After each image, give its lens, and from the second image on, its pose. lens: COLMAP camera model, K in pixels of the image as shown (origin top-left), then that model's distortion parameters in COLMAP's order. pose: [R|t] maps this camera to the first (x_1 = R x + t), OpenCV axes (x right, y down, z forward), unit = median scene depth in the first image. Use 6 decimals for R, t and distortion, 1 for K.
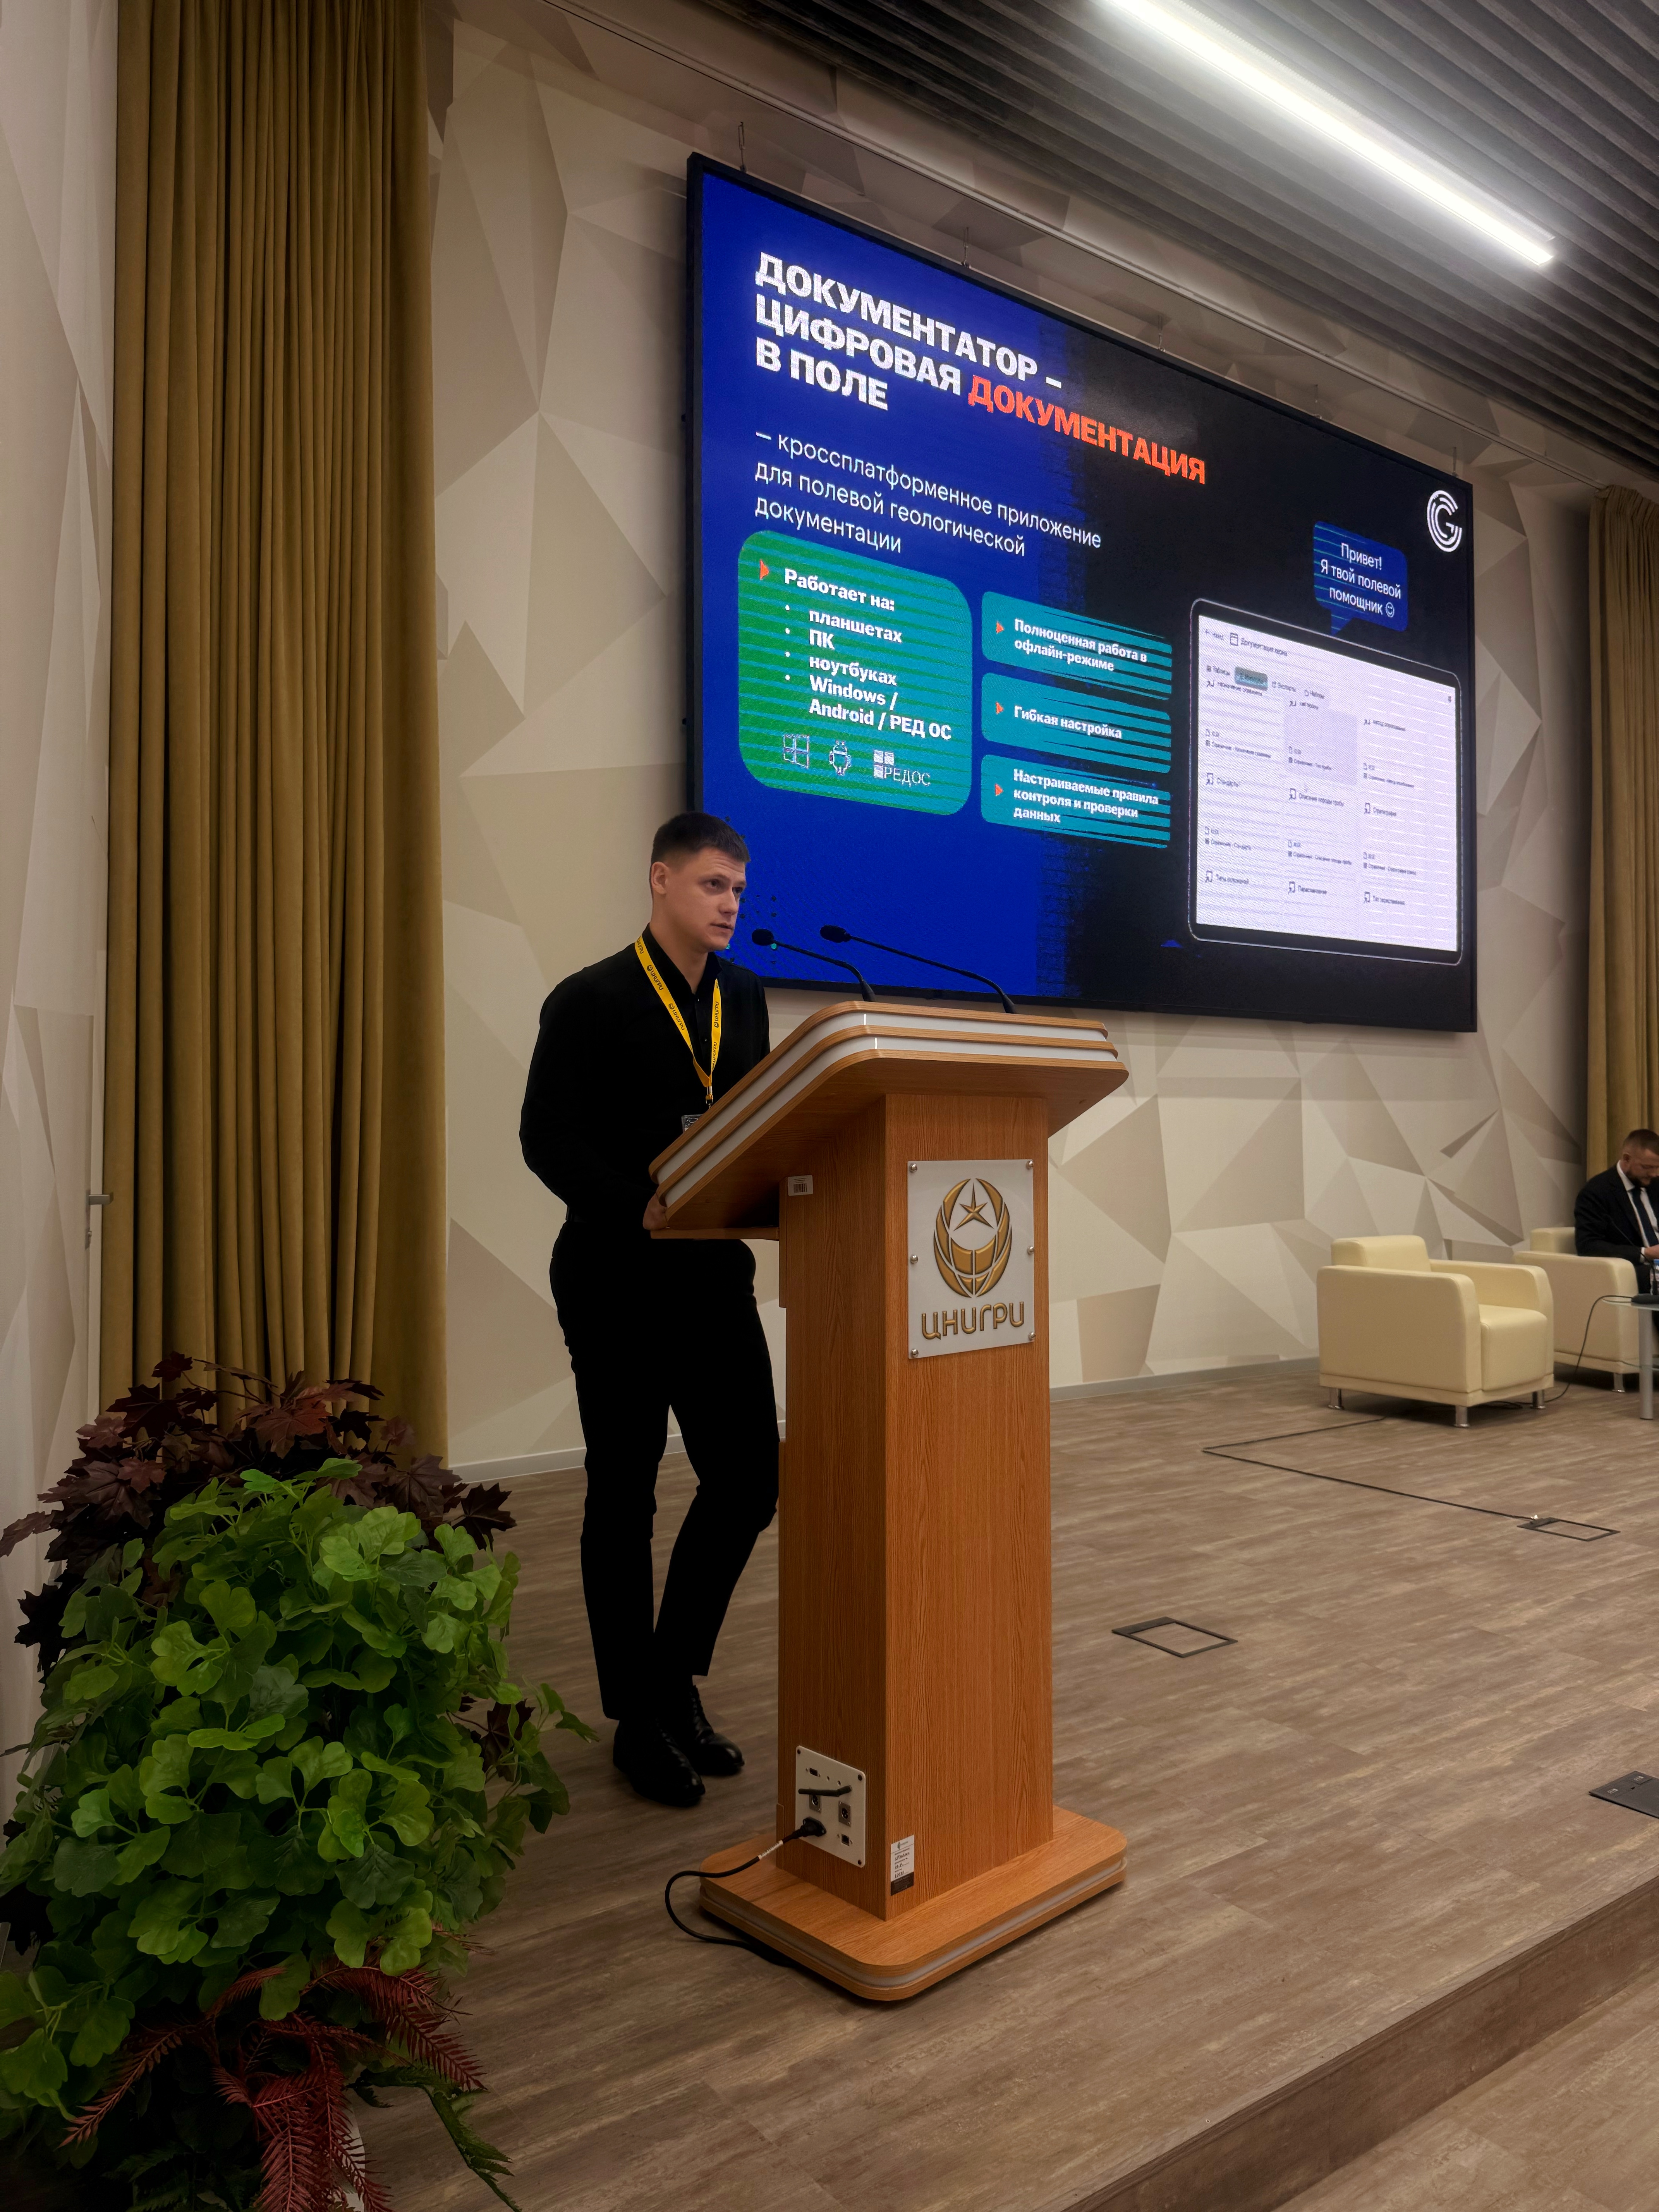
lens RADIAL K [[1555.2, 0, 829.5], [0, 1555.2, 1106.0], [0, 0, 1]] dist [0.082262, -0.138584]
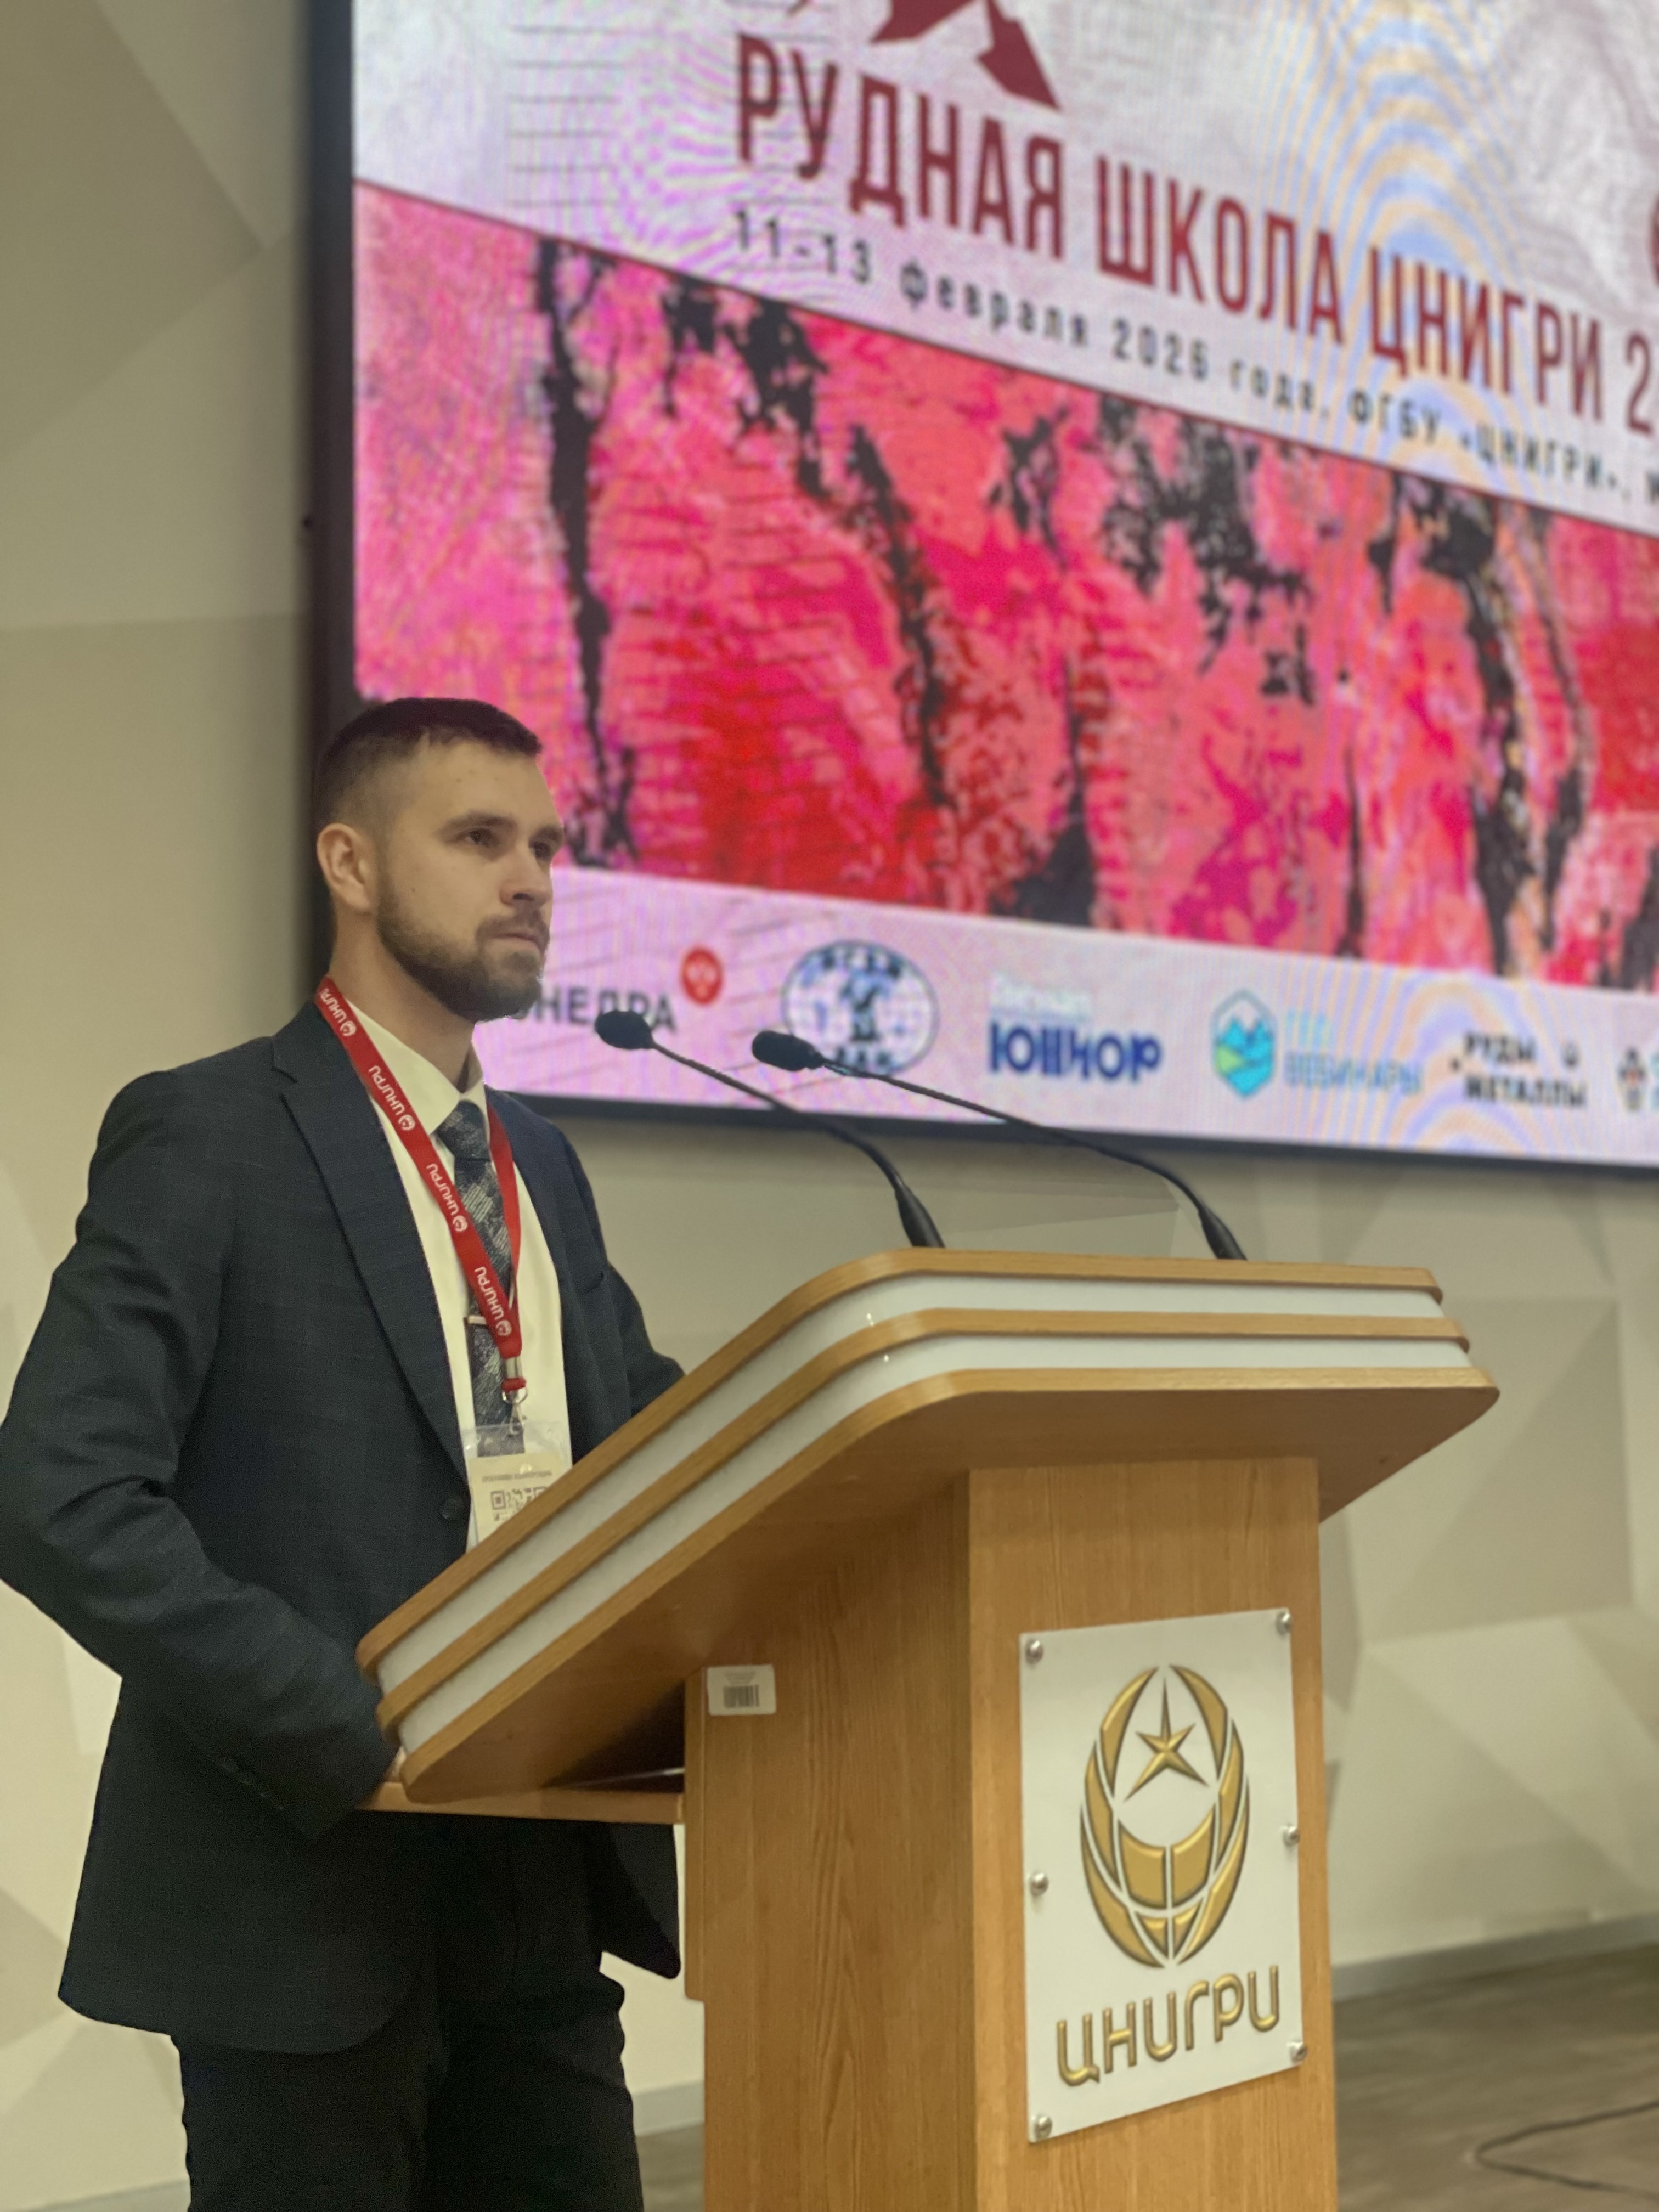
lens RADIAL K [[3296.9, 0, 829.5], [0, 3296.9, 1106.0], [0, 0, 1]] dist [0.128003, 0.013031]
pose [[0.995806, 0.000617, 0.091485, -0.073577], [0.005247, 0.997946, -0.063852, -0.044504], [-0.091336, 0.064065, 0.993757, 0.133385]]
